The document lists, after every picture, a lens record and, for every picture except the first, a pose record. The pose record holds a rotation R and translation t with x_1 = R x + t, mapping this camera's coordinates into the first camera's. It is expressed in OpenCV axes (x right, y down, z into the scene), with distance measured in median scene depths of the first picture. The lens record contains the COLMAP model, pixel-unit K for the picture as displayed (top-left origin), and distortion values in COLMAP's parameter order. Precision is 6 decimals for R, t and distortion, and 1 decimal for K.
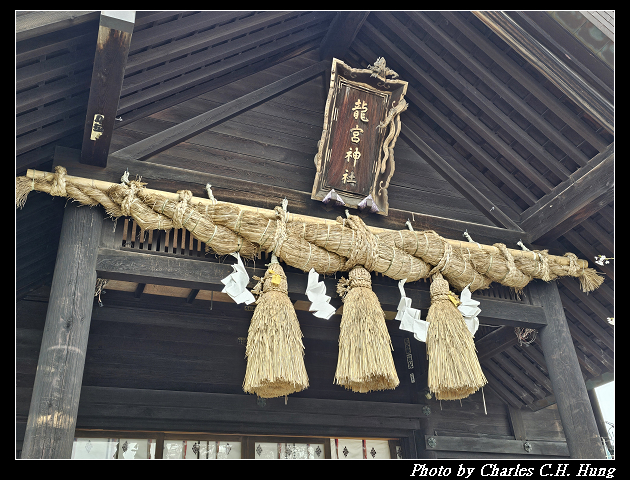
lens RADIAL K [[631.6, 0, 320.7], [0, 631.6, 240.0], [0, 0, 1]] dist [0.074390, 0.000000]
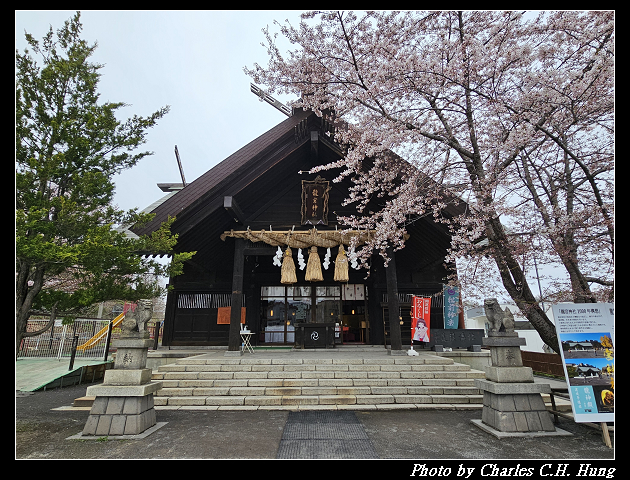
lens RADIAL K [[328.3, 0, 313.3], [0, 328.3, 238.6], [0, 0, 1]] dist [0.003097, -0.002911]
pose [[0.920912, -0.051228, -0.386390, 0.713721], [0.143362, 0.966353, 0.213564, -0.356456], [0.362449, -0.252067, 0.897270, -0.549134]]
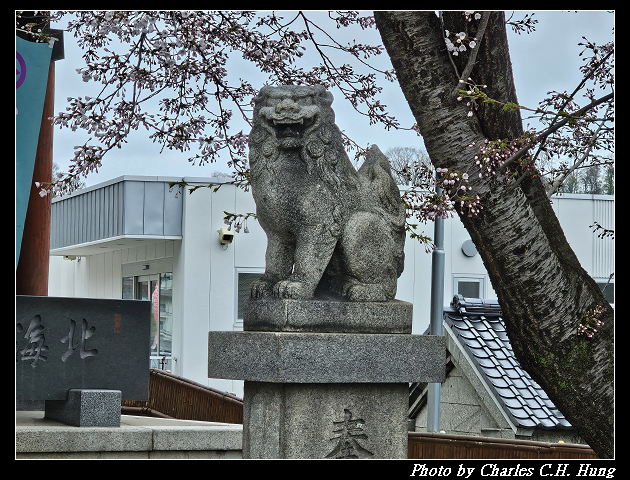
lens RADIAL K [[1998.0, 0, 314.0], [0, 1998.0, 237.1], [0, 0, 1]] dist [-0.368804, 0.000000]
pose [[0.979624, 0.090881, 0.179103, 0.662416], [-0.160246, 0.891258, 0.424242, -0.224379], [-0.121071, -0.444298, 0.887660, -0.361733]]
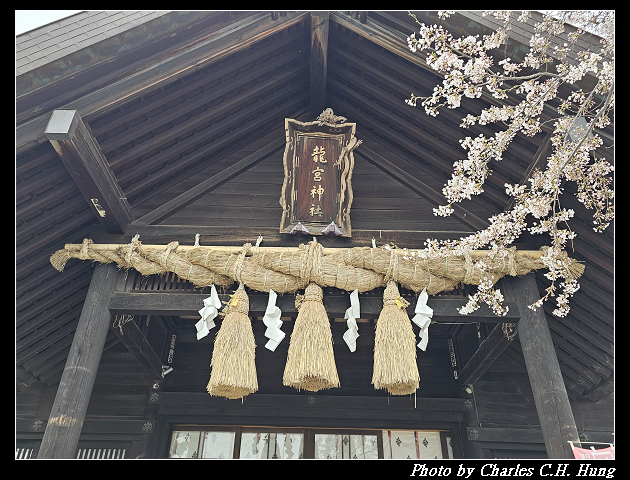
lens RADIAL K [[498.5, 0, 312.4], [0, 498.5, 238.1], [0, 0, 1]] dist [0.053097, -0.009326]
pose [[0.921830, -0.144877, -0.359500, 0.397057], [0.123069, 0.988925, -0.082958, 0.033814], [0.367537, 0.032230, 0.929450, 0.119484]]
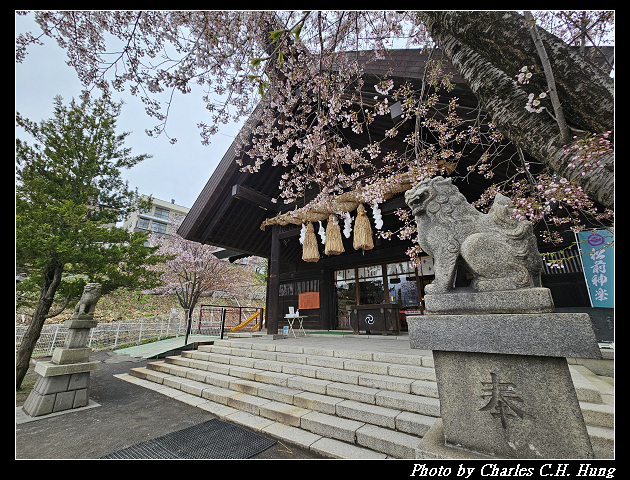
lens RADIAL K [[249.5, 0, 314.9], [0, 249.5, 238.4], [0, 0, 1]] dist [-0.002231, -0.000120]
pose [[0.499104, -0.212712, -0.840029, 0.938517], [0.399877, 0.916552, 0.005498, 0.106220], [0.768761, -0.338652, 0.542514, 0.266018]]
